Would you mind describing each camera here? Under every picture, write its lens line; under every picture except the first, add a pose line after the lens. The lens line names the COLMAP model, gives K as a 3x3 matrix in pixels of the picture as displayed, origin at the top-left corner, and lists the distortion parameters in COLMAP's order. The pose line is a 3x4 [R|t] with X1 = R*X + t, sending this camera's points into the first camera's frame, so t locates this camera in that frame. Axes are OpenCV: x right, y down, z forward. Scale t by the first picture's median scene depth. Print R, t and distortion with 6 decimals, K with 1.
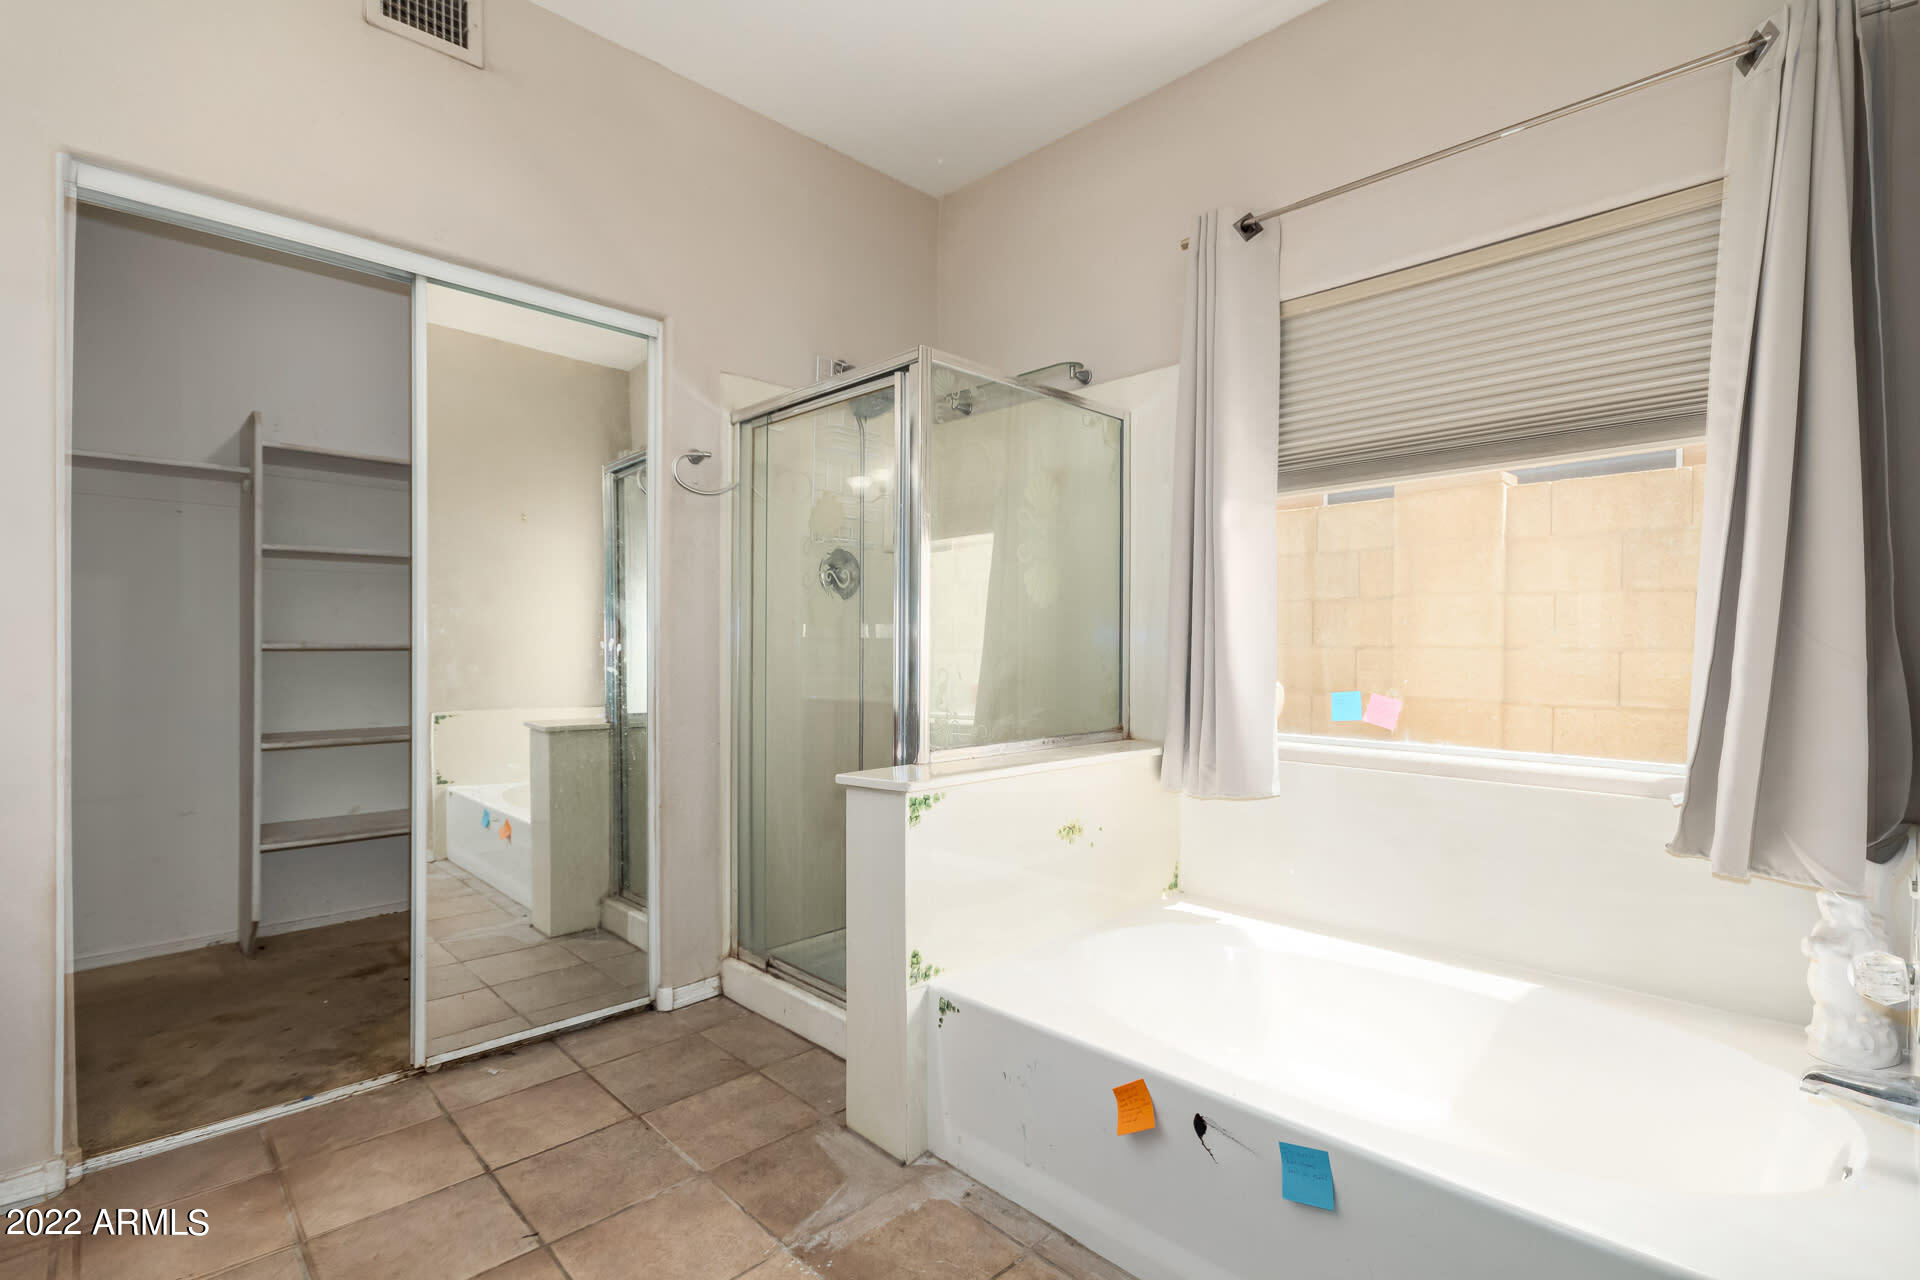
lens RADIAL K [[906.1, 0, 960.0], [0, 906.1, 640.0], [0, 0, 1]] dist [0.004376, 0.001547]
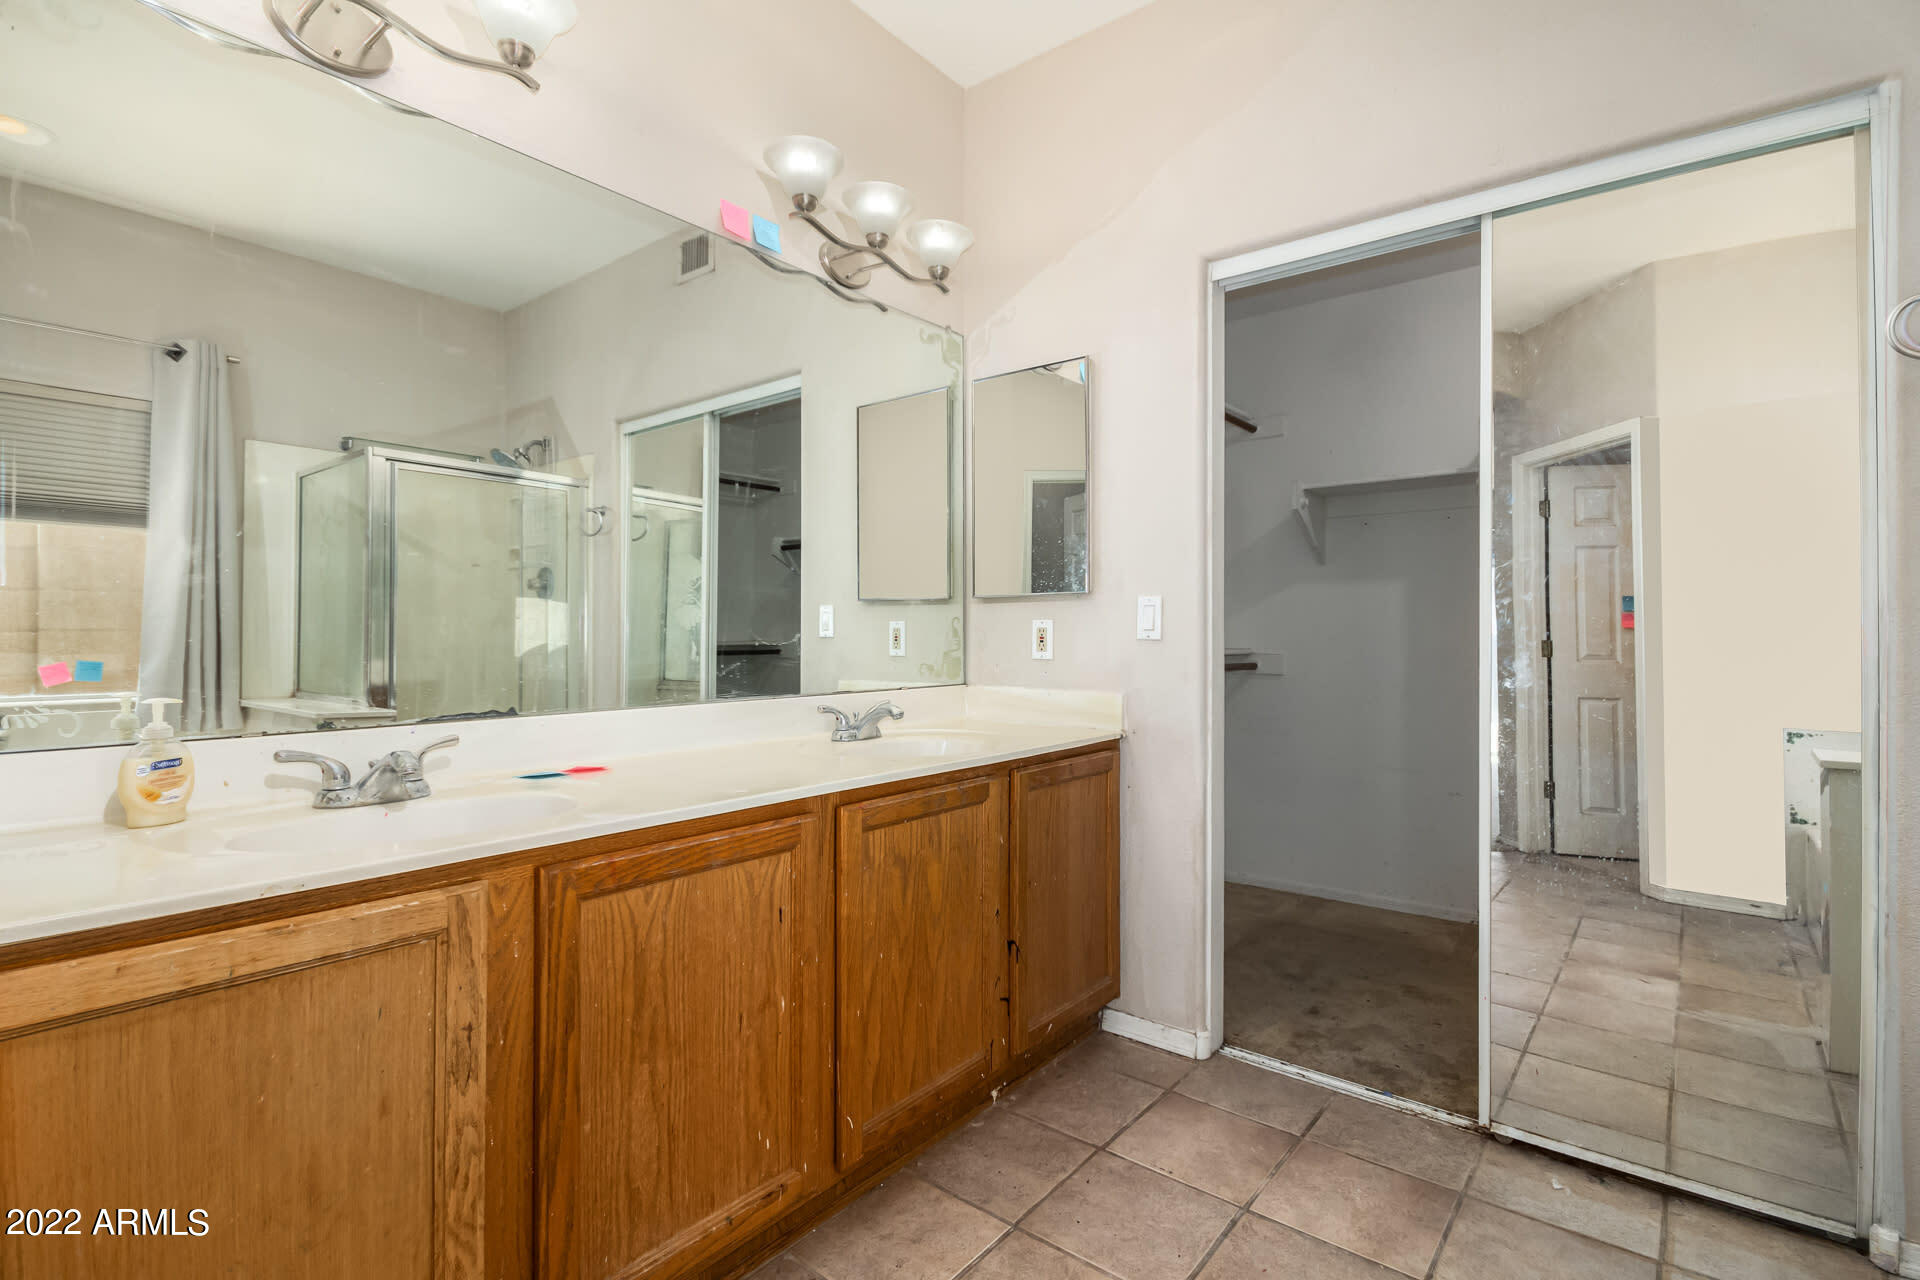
lens RADIAL K [[888.7, 0, 967.8], [0, 888.7, 643.4], [0, 0, 1]] dist [0.003067, -0.001154]
pose [[0.140287, 0.007162, -0.990085, 0.184640], [0.000968, 0.999972, 0.007371, -0.000807], [0.990110, -0.001993, 0.140276, 0.403311]]
